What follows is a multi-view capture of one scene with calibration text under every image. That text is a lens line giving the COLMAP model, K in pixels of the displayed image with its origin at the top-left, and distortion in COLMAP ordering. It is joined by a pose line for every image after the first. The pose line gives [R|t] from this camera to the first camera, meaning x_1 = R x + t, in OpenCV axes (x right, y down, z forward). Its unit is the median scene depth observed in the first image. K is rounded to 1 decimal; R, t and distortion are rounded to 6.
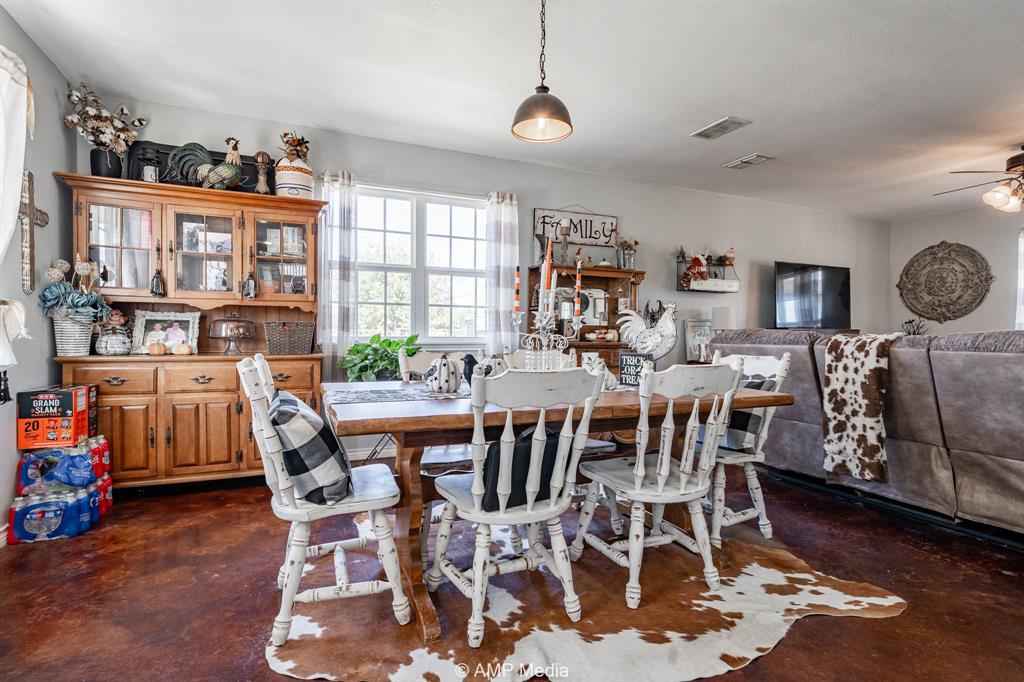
lens RADIAL K [[520.3, 0, 512.0], [0, 520.3, 341.0], [0, 0, 1]] dist [-0.000263, 0.000207]
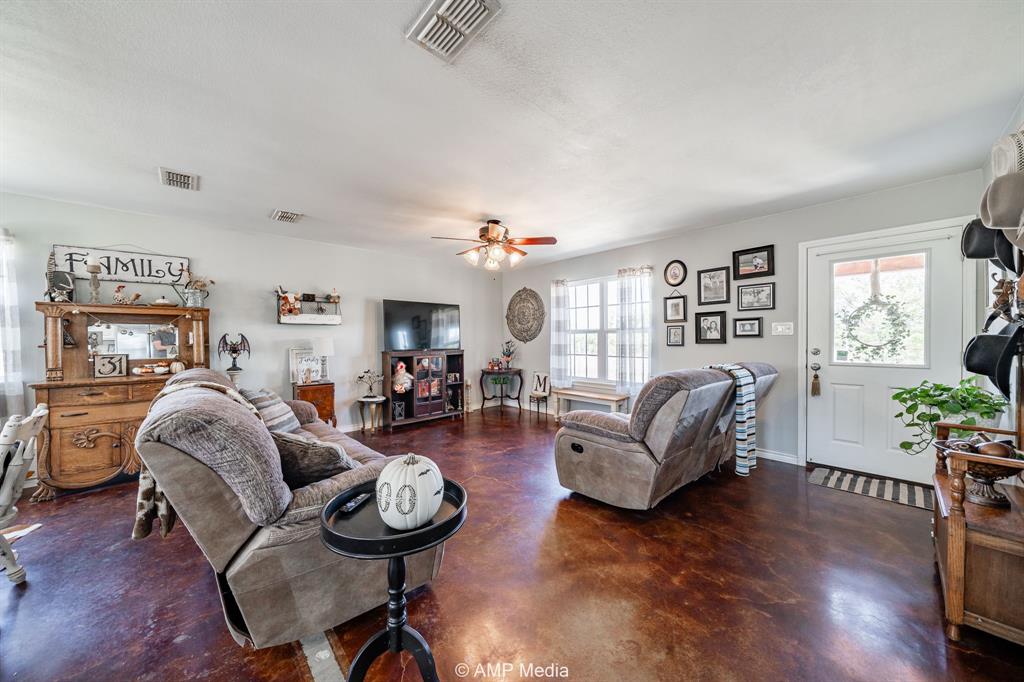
lens RADIAL K [[355.7, 0, 512.0], [0, 355.7, 341.0], [0, 0, 1]] dist [-0.001214, -0.000096]
pose [[0.952272, -0.017246, 0.304764, 0.618779], [0.019292, 0.999807, -0.003702, -0.048468], [-0.304642, 0.009405, 0.952421, 0.083881]]
